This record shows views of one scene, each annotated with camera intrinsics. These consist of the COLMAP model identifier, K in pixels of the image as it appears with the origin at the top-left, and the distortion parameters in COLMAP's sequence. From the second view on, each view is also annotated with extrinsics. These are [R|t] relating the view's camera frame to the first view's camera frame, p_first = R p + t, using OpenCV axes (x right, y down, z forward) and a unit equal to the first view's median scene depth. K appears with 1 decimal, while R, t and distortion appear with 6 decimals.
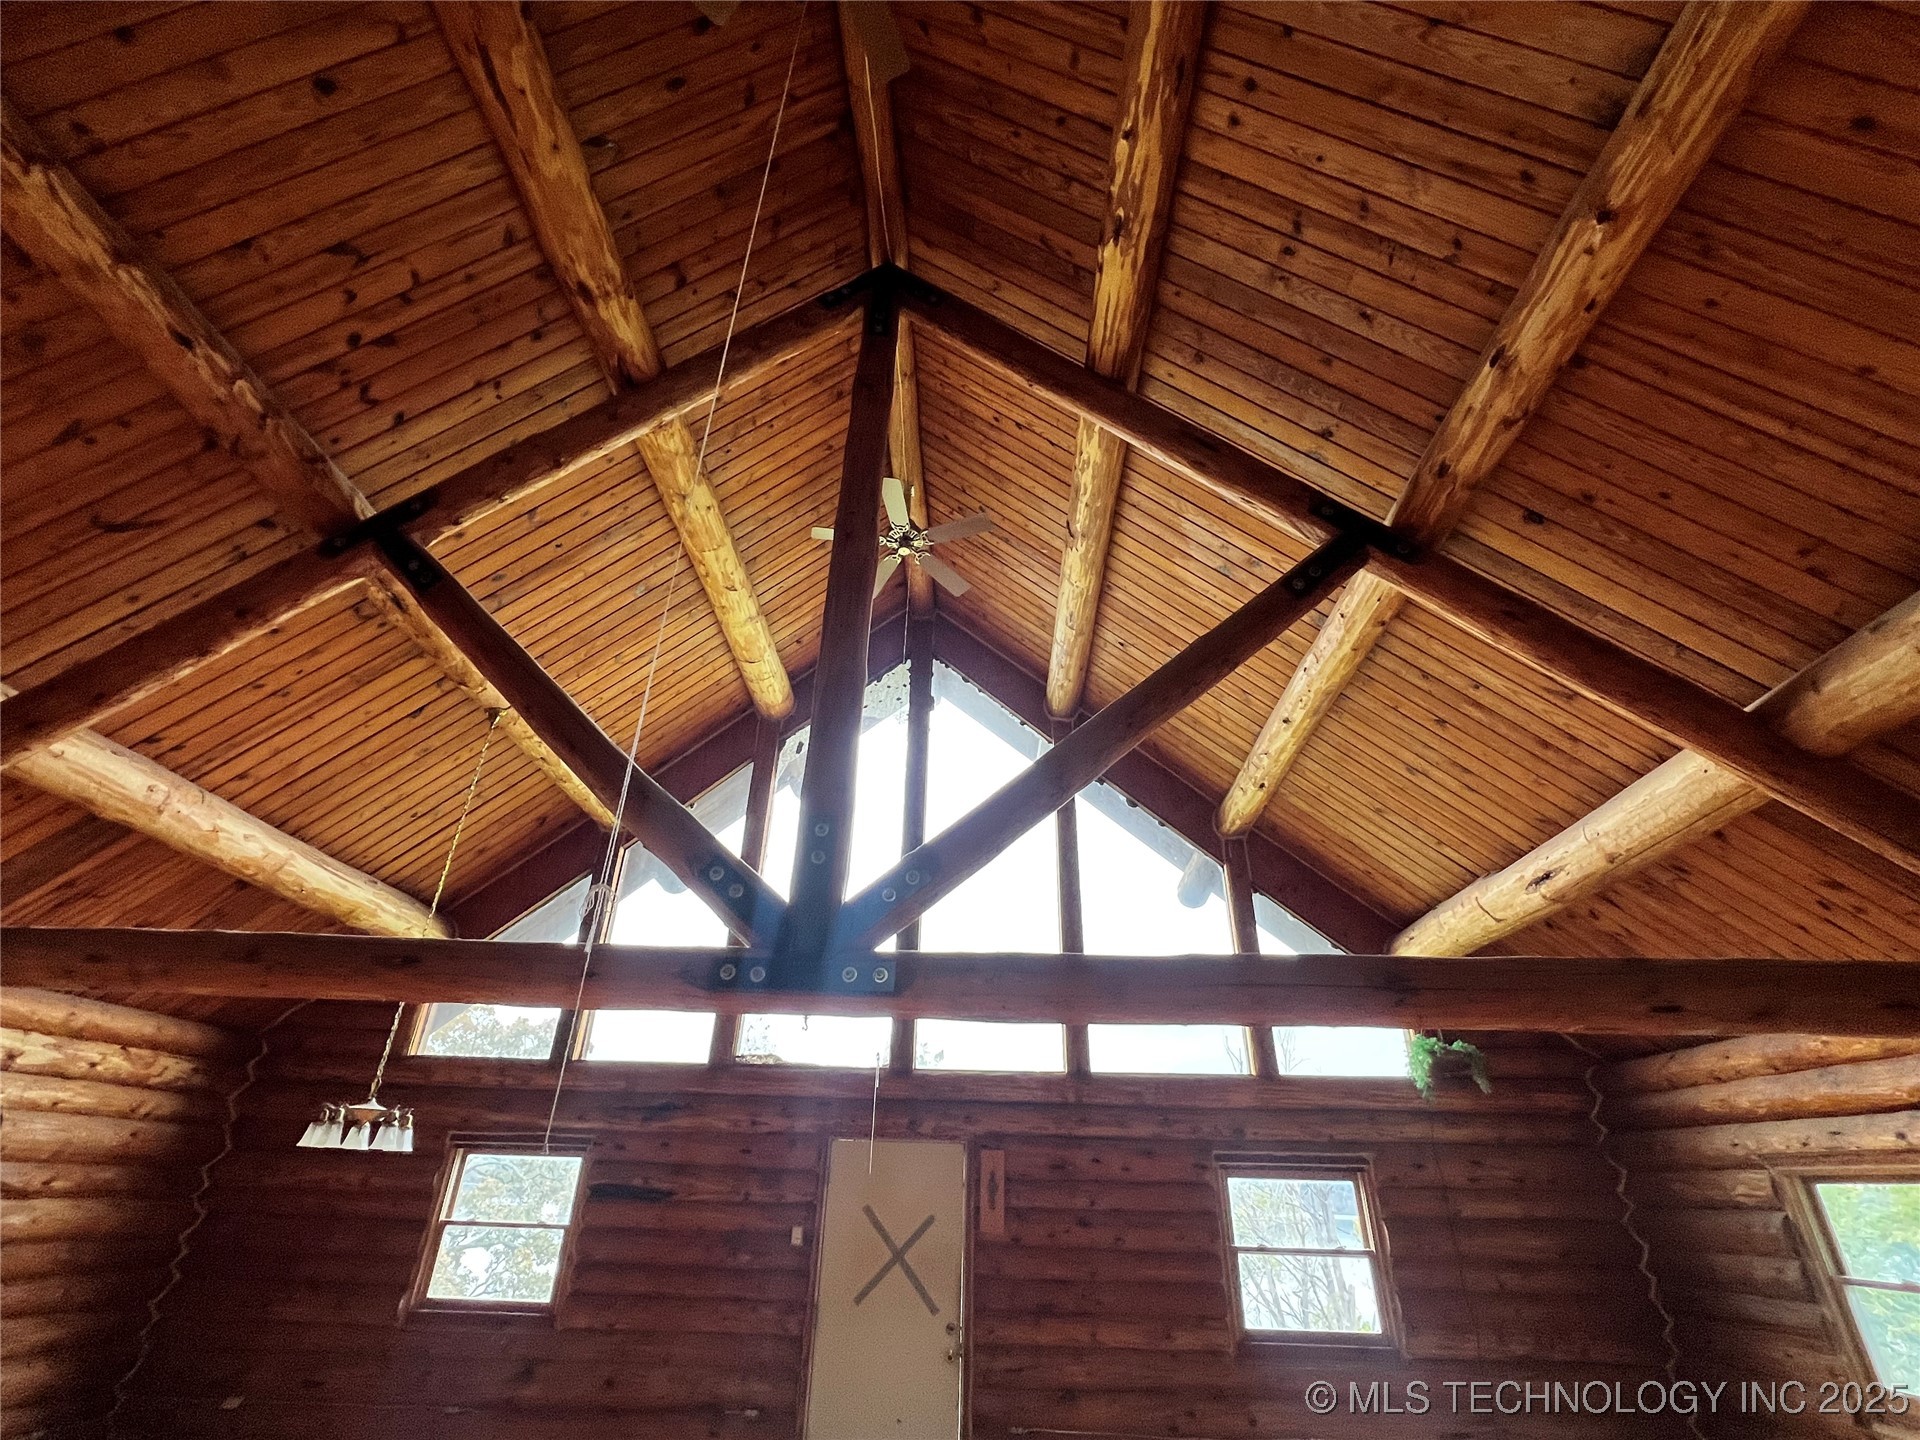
lens RADIAL K [[863.0, 0, 956.6], [0, 863.0, 710.9], [0, 0, 1]] dist [-0.002778, 0.000807]
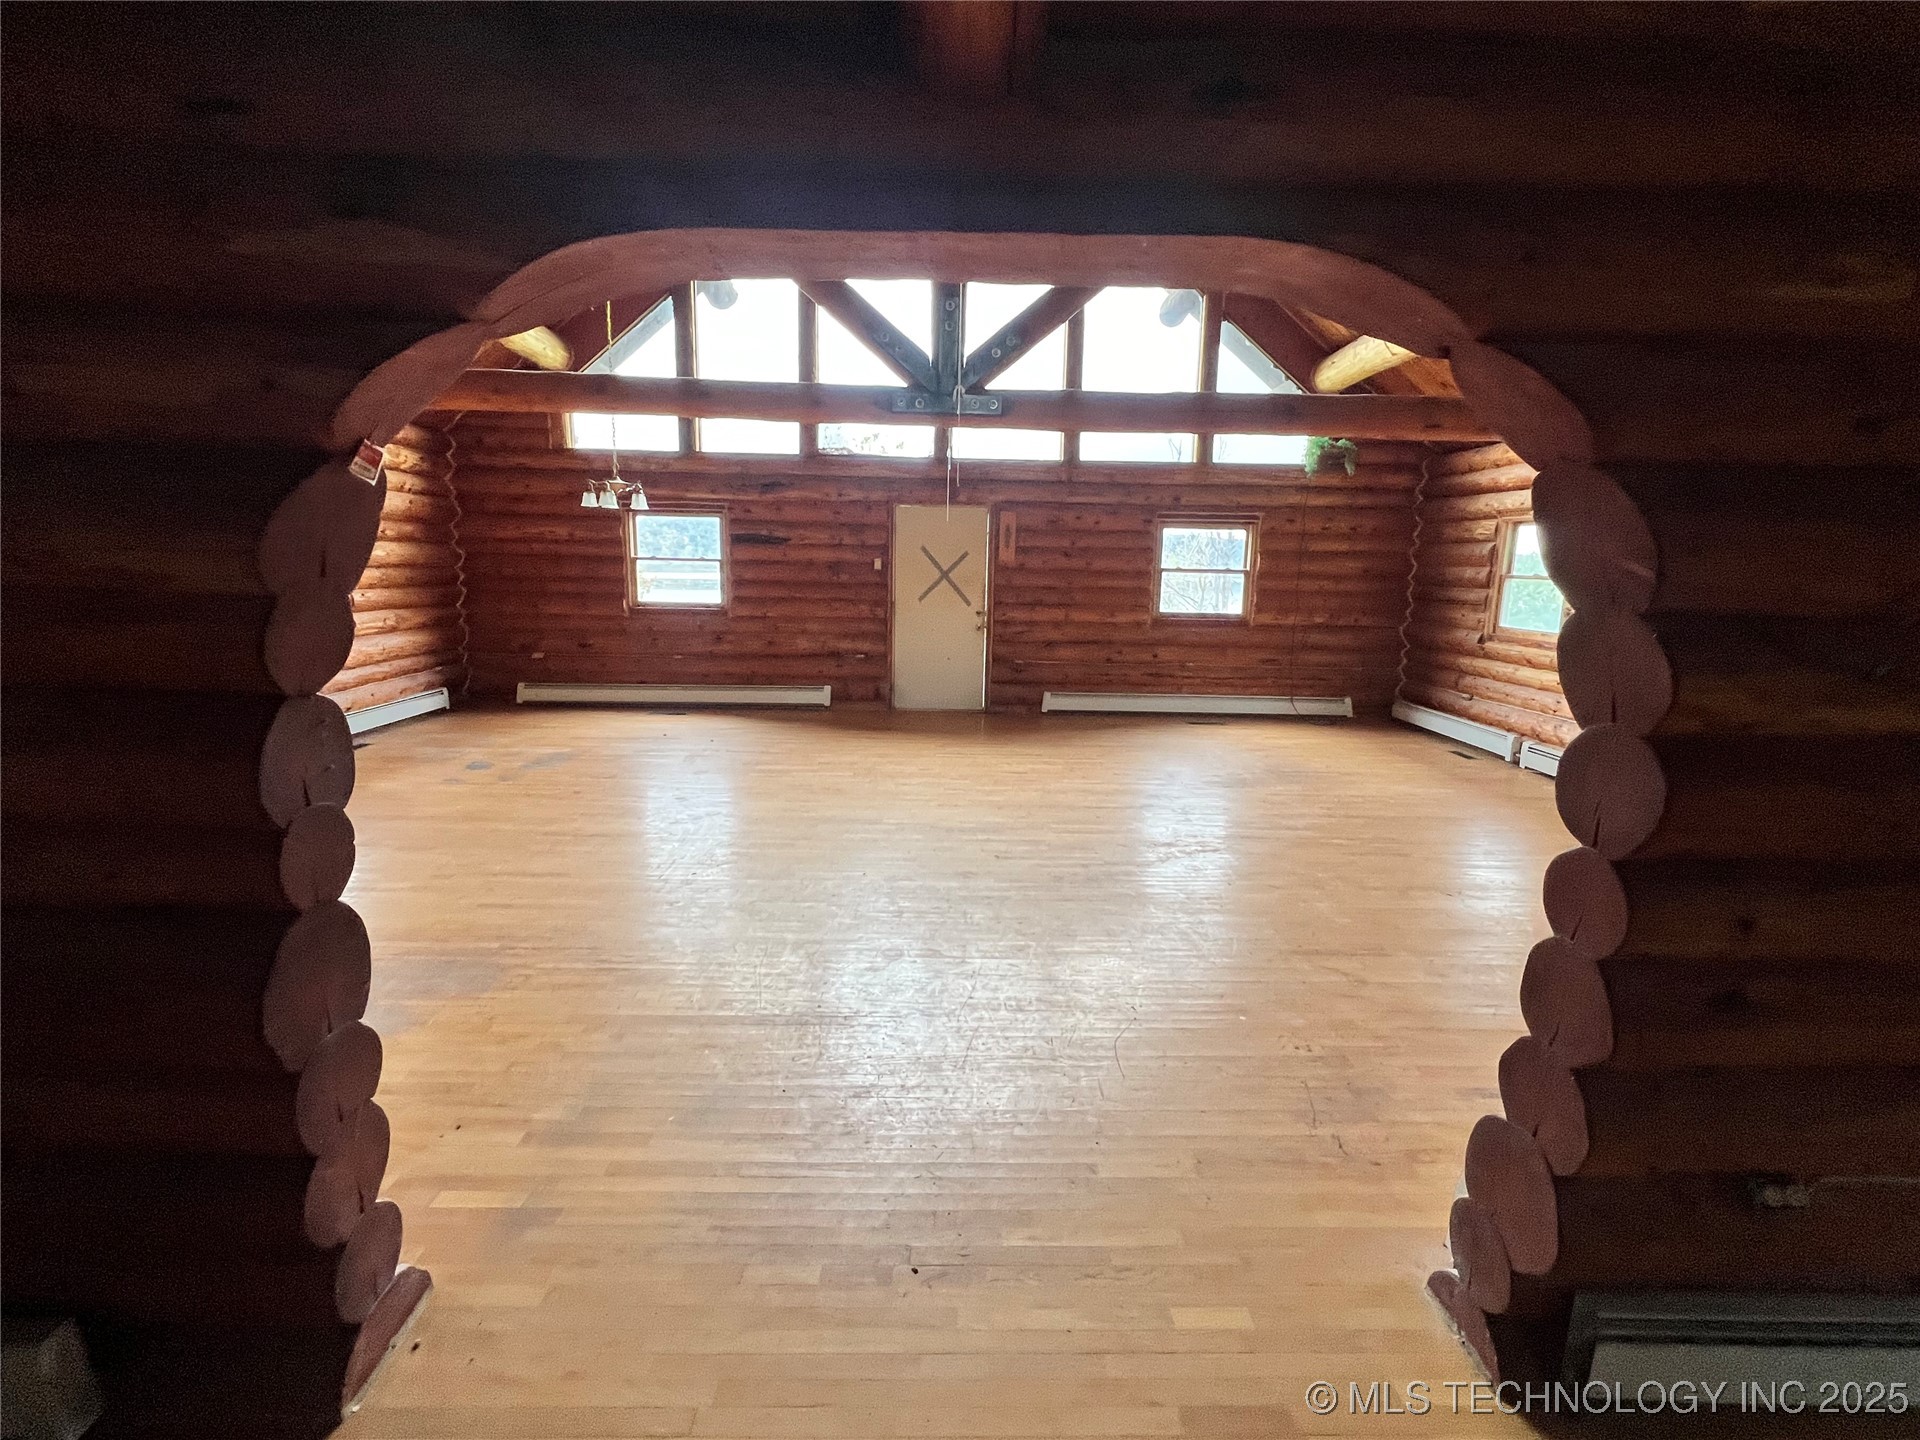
lens RADIAL K [[863.0, 0, 954.8], [0, 863.0, 716.3], [0, 0, 1]] dist [-0.002778, 0.000807]
pose [[0.998550, -0.014555, 0.051822, -0.133137], [-0.021506, 0.774676, 0.631992, -0.146531], [-0.049344, -0.632191, 0.773240, -0.352053]]
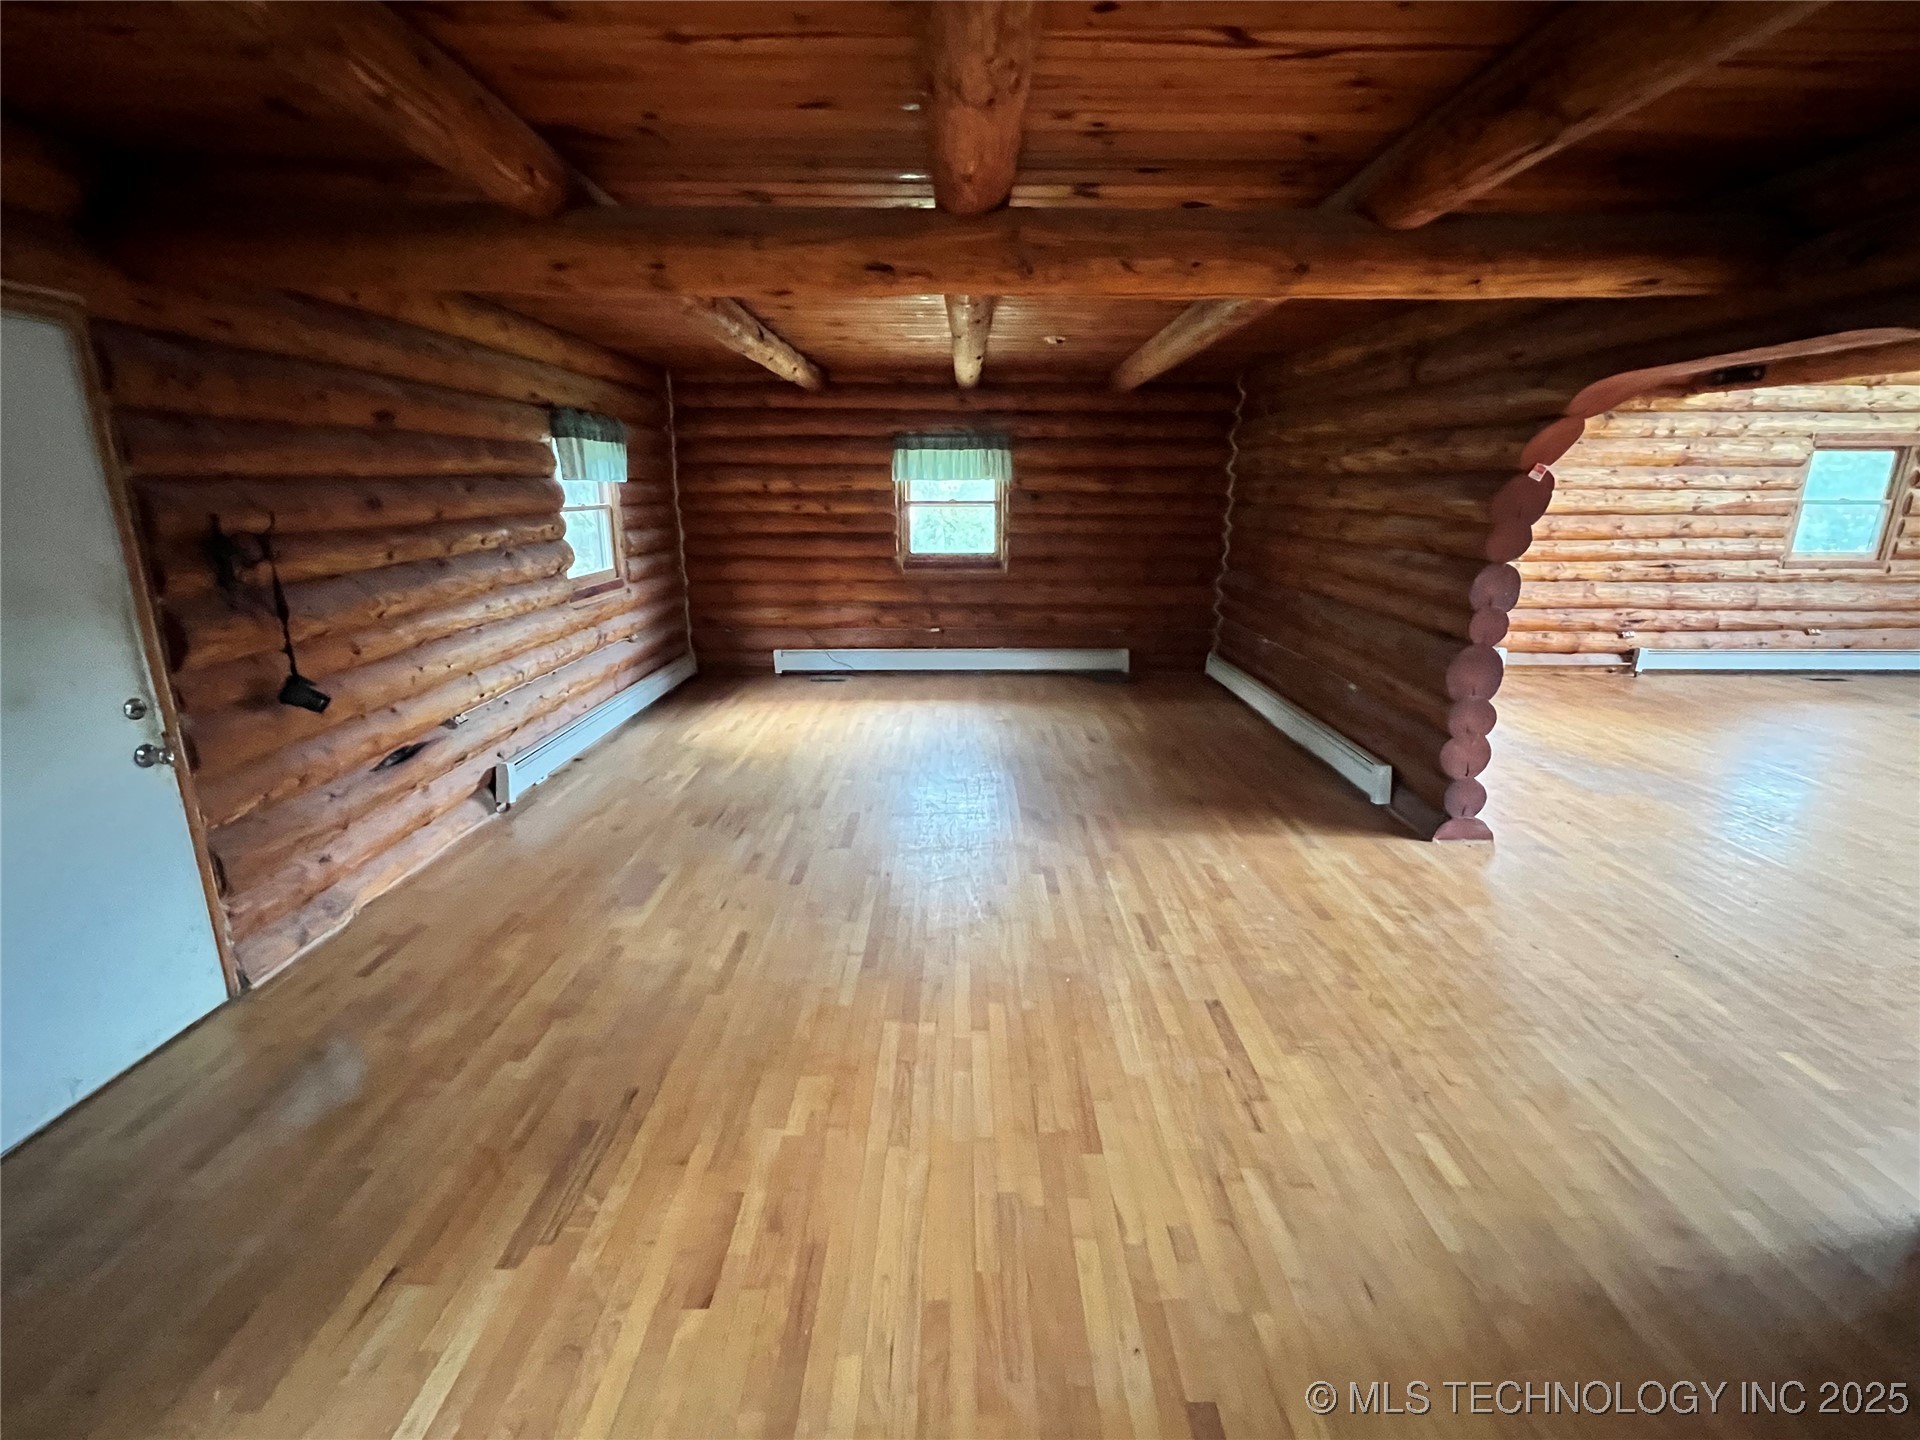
lens RADIAL K [[863.0, 0, 963.9], [0, 863.0, 725.5], [0, 0, 1]] dist [-0.002778, 0.000807]
pose [[0.040950, 0.238642, -0.970244, 2.501392], [0.484586, 0.844464, 0.228158, -0.624147], [0.873784, -0.479510, -0.081062, -1.222713]]
